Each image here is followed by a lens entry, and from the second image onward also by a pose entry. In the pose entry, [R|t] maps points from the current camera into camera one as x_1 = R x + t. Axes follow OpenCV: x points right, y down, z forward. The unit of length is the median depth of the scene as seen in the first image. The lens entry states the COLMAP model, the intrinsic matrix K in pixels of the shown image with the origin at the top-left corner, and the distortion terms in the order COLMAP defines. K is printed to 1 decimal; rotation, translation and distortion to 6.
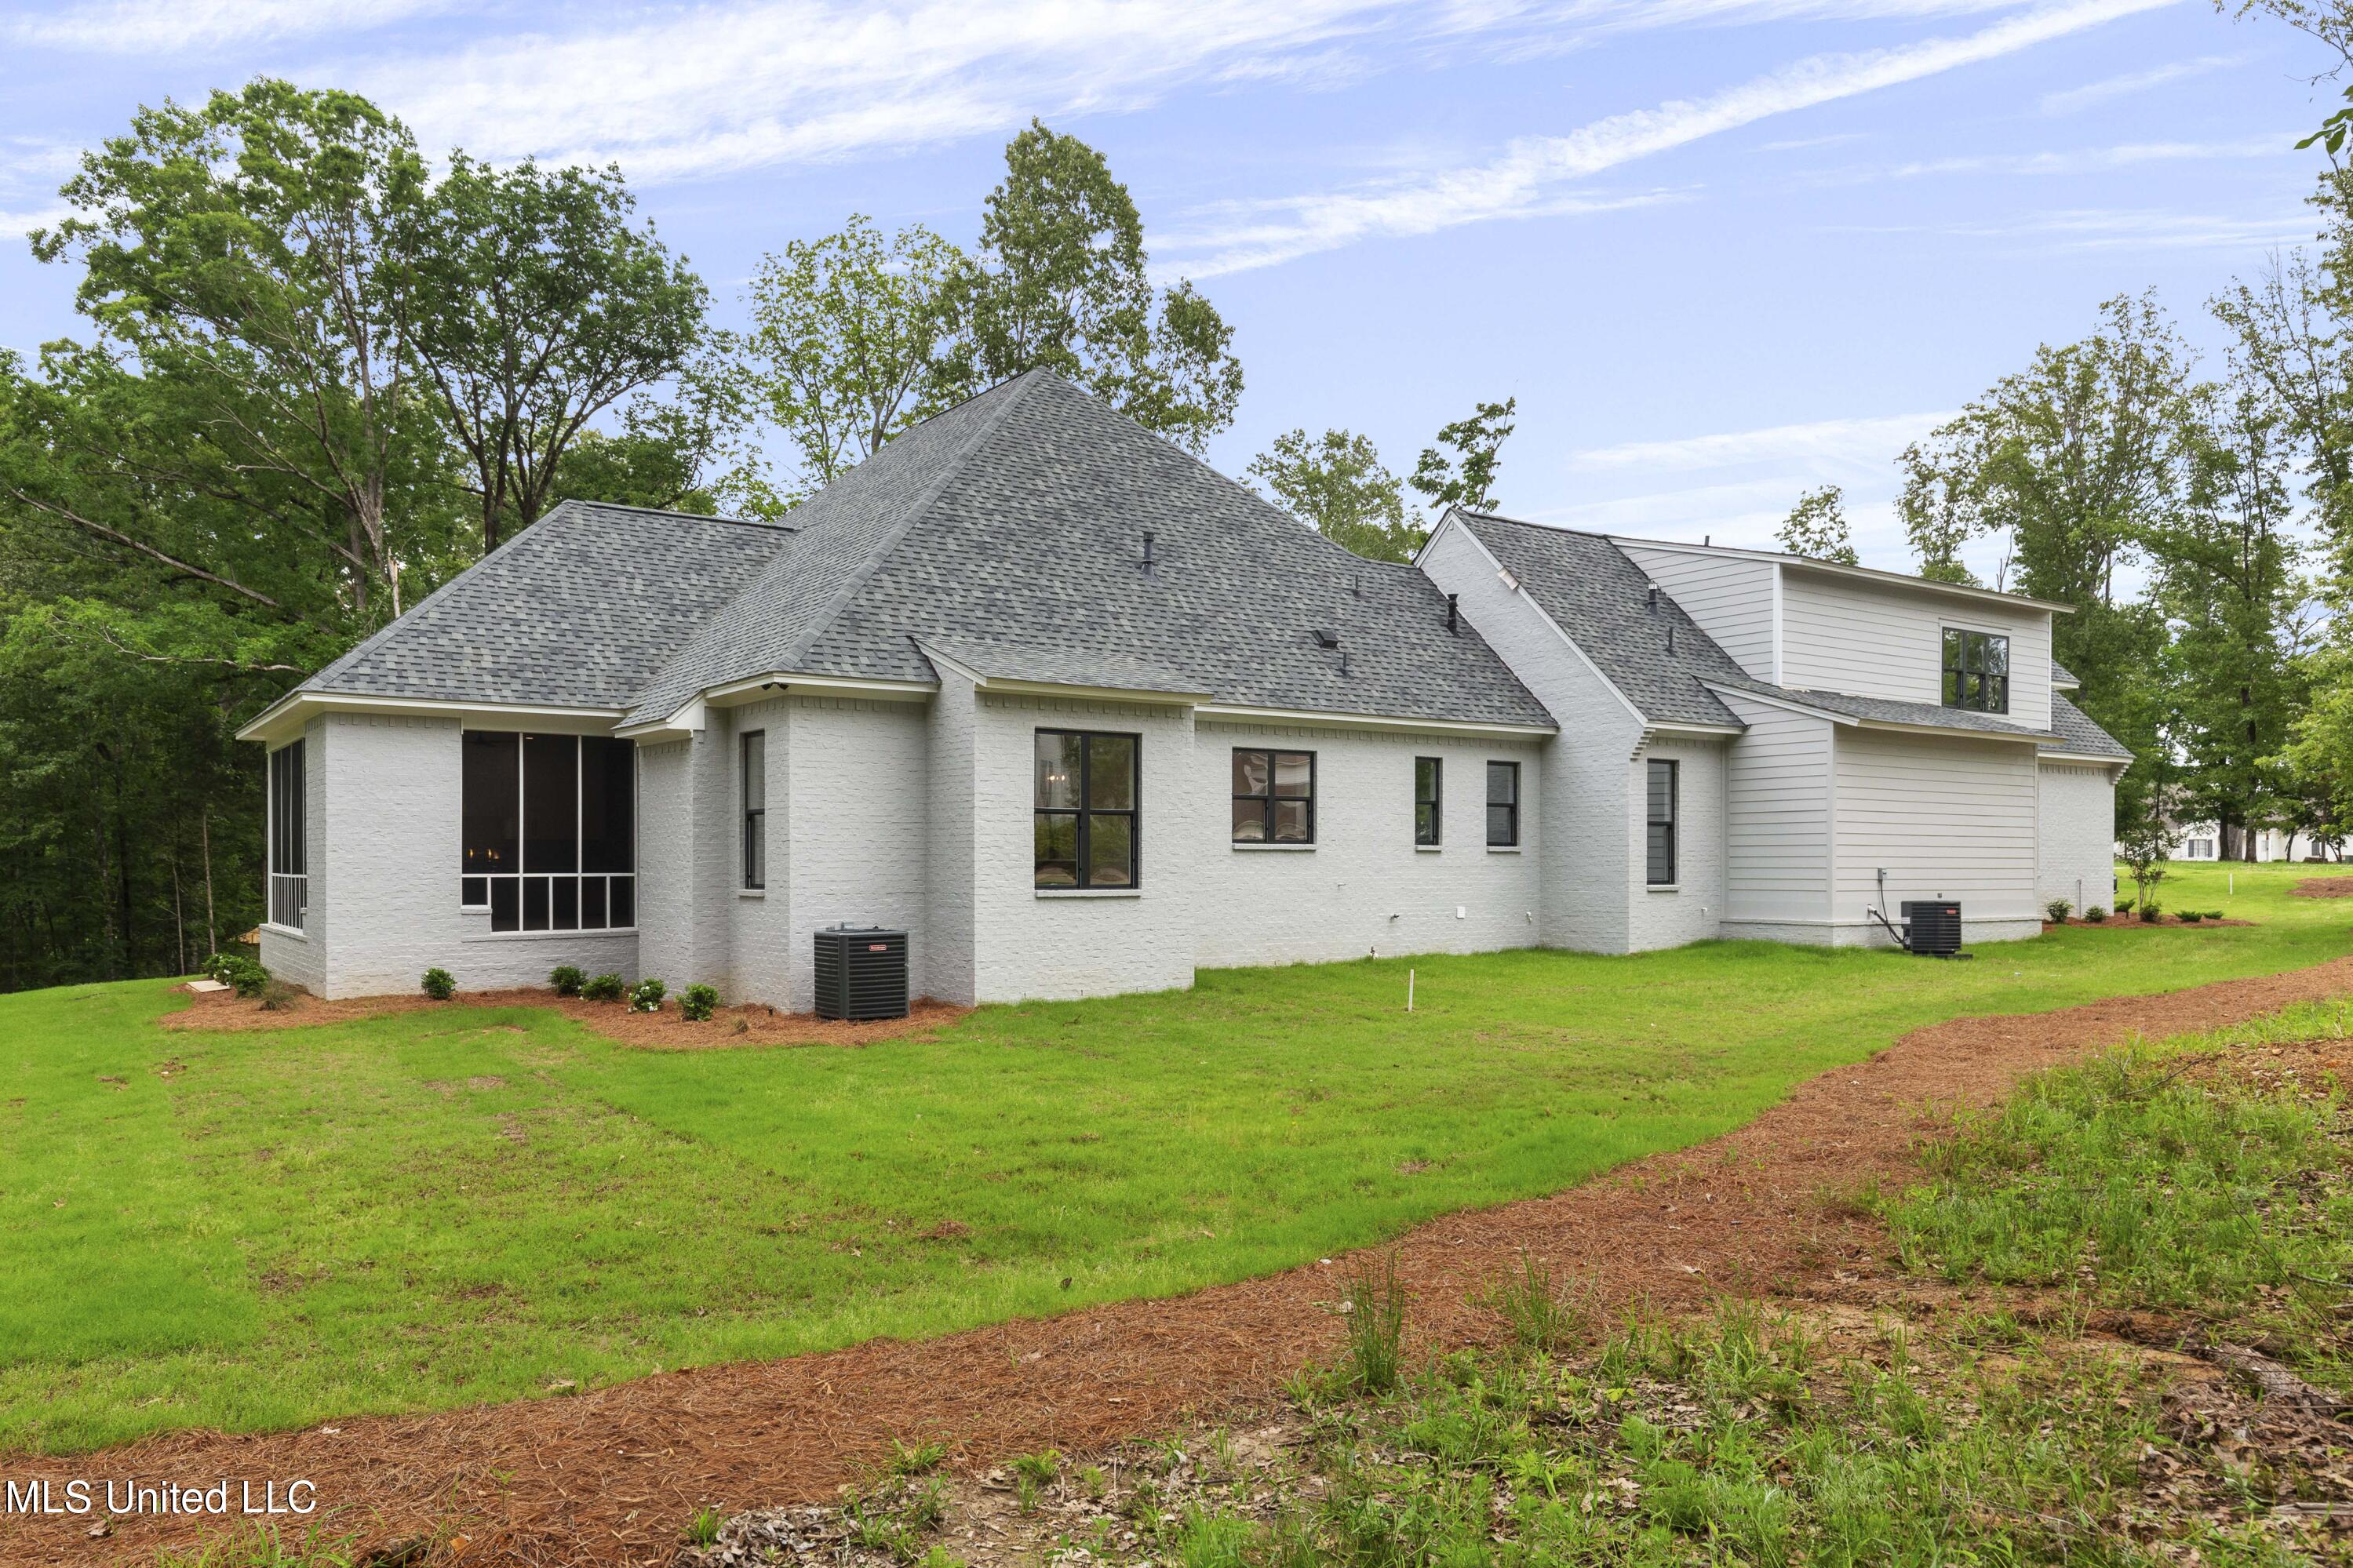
lens RADIAL K [[1705.1, 0, 1178.5], [0, 1705.1, 808.8], [0, 0, 1]] dist [0.006724, -0.016342]
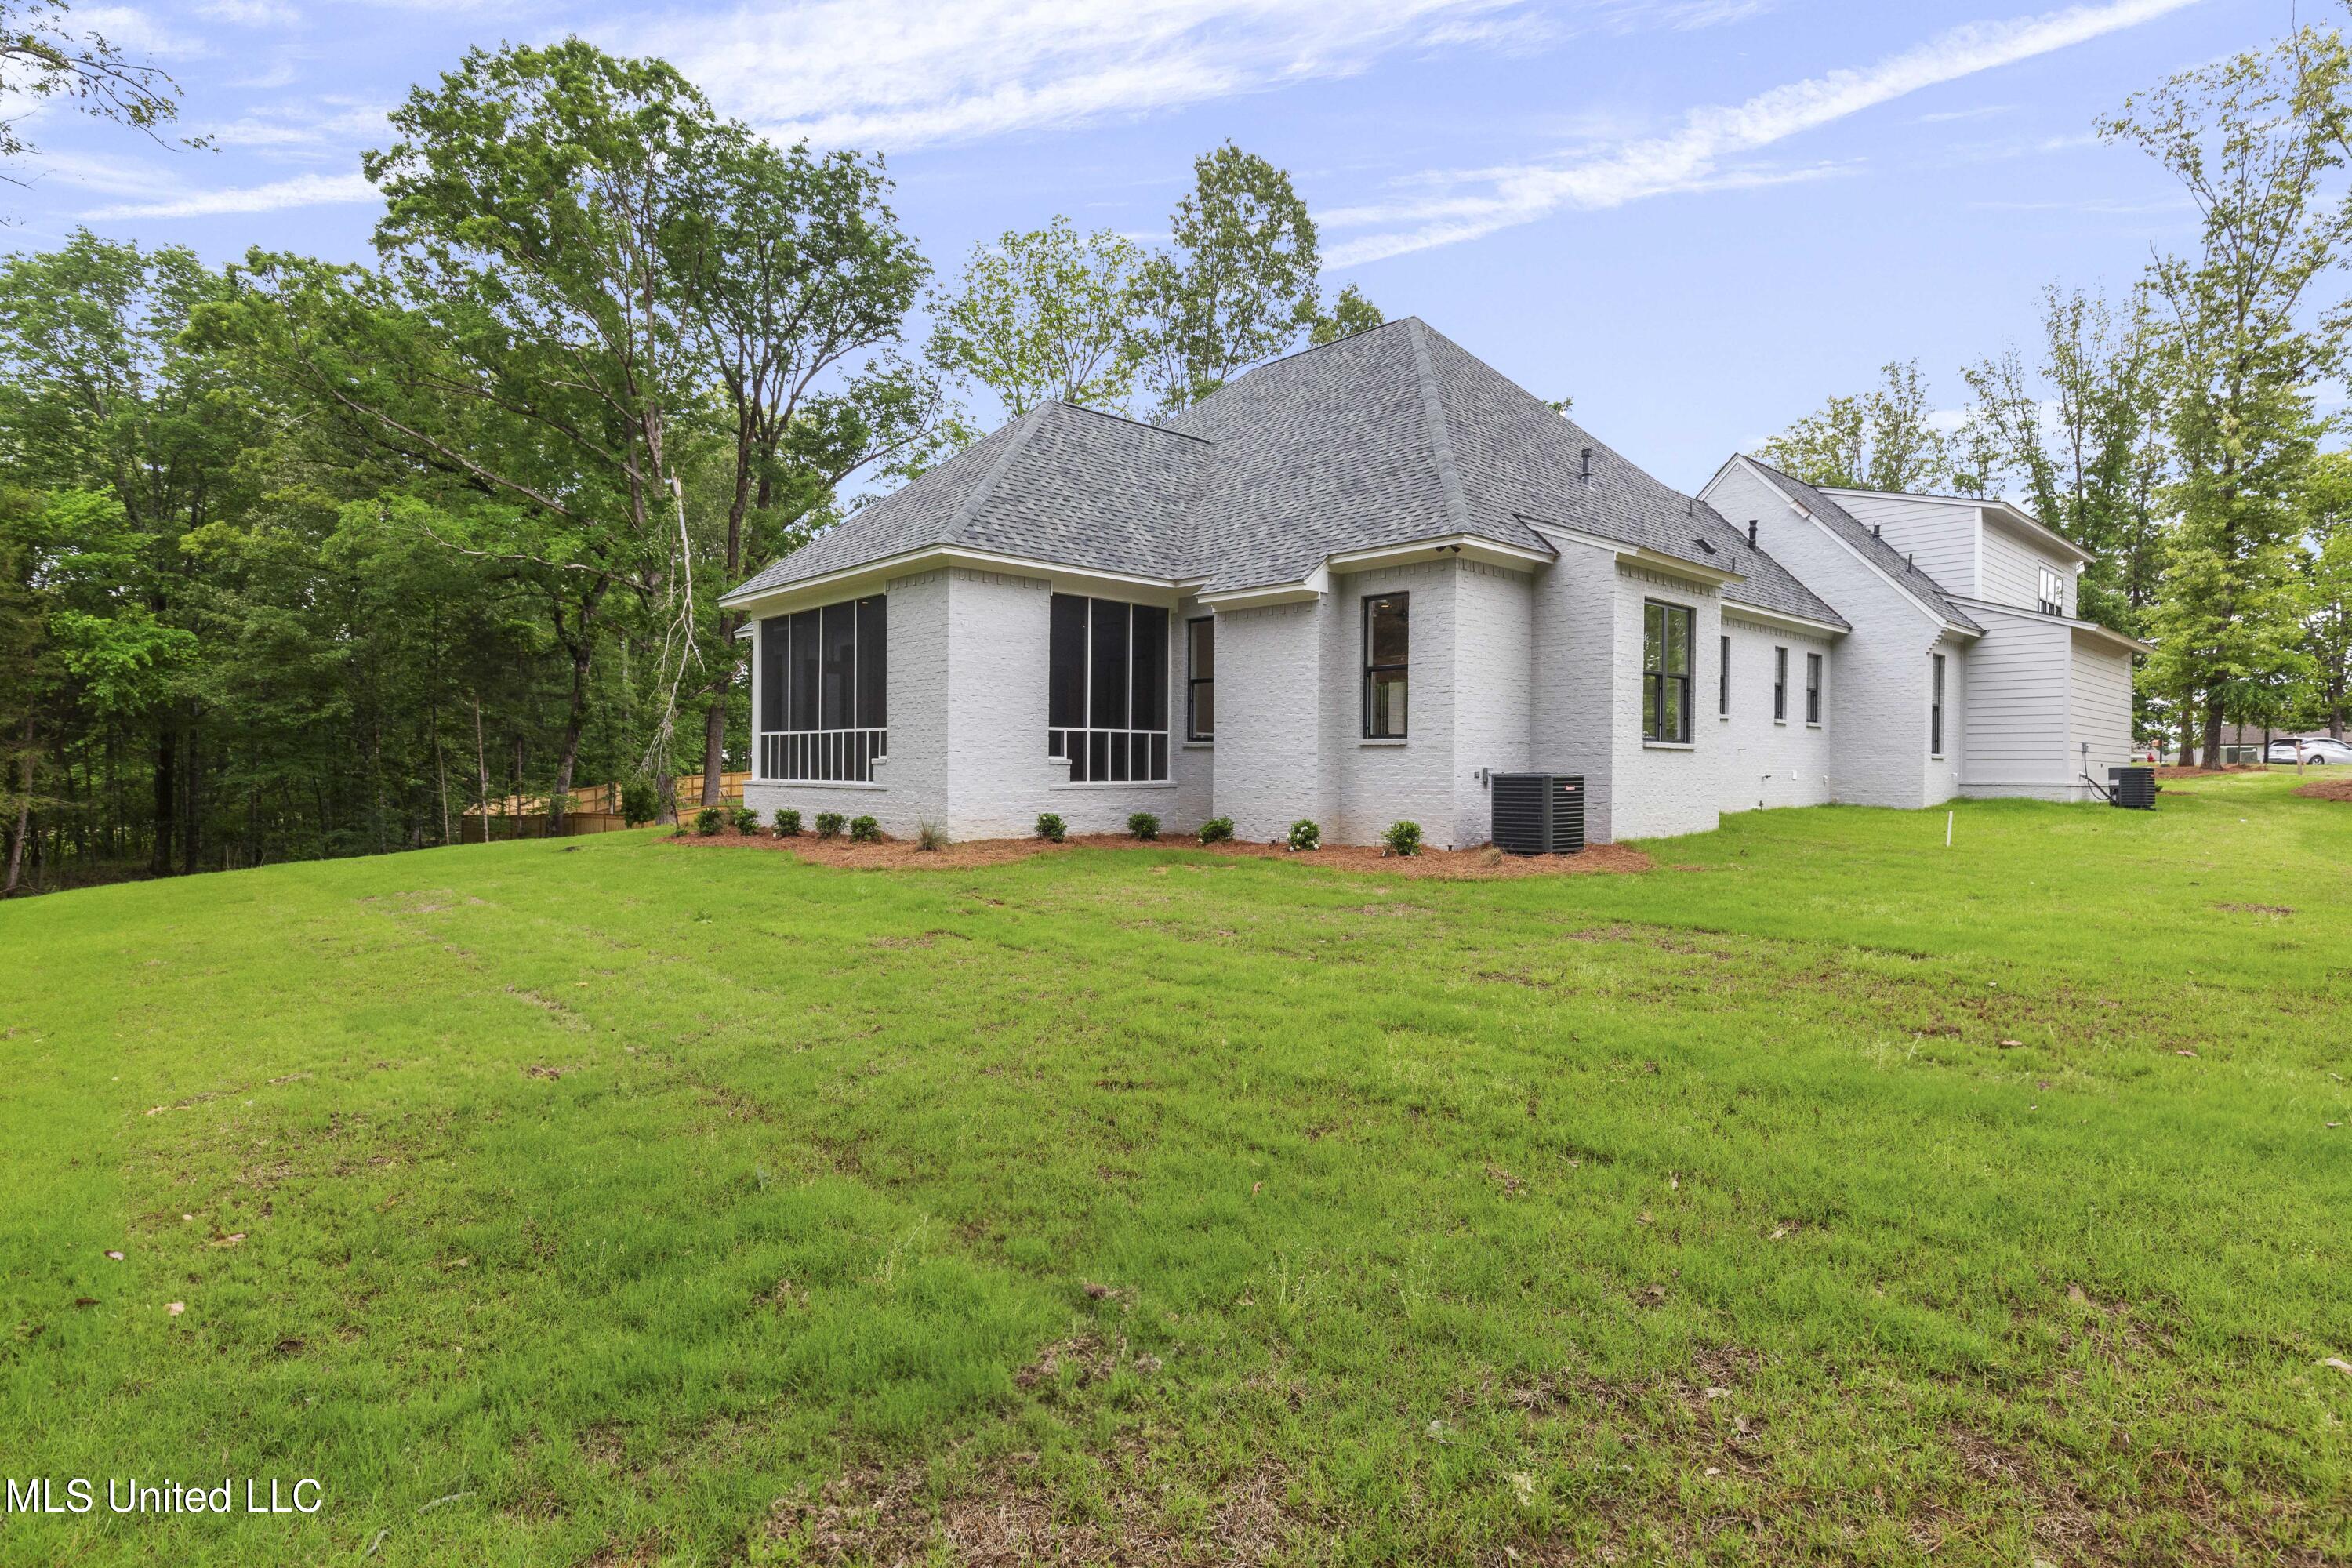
lens RADIAL K [[1210.8, 0, 1176.7], [0, 1210.8, 766.4], [0, 0, 1]] dist [-0.012112, 0.002203]
pose [[0.984906, 0.008649, 0.172872, -0.425642], [-0.013014, 0.999624, 0.024136, 0.039697], [-0.172598, -0.026021, 0.984649, 0.214767]]
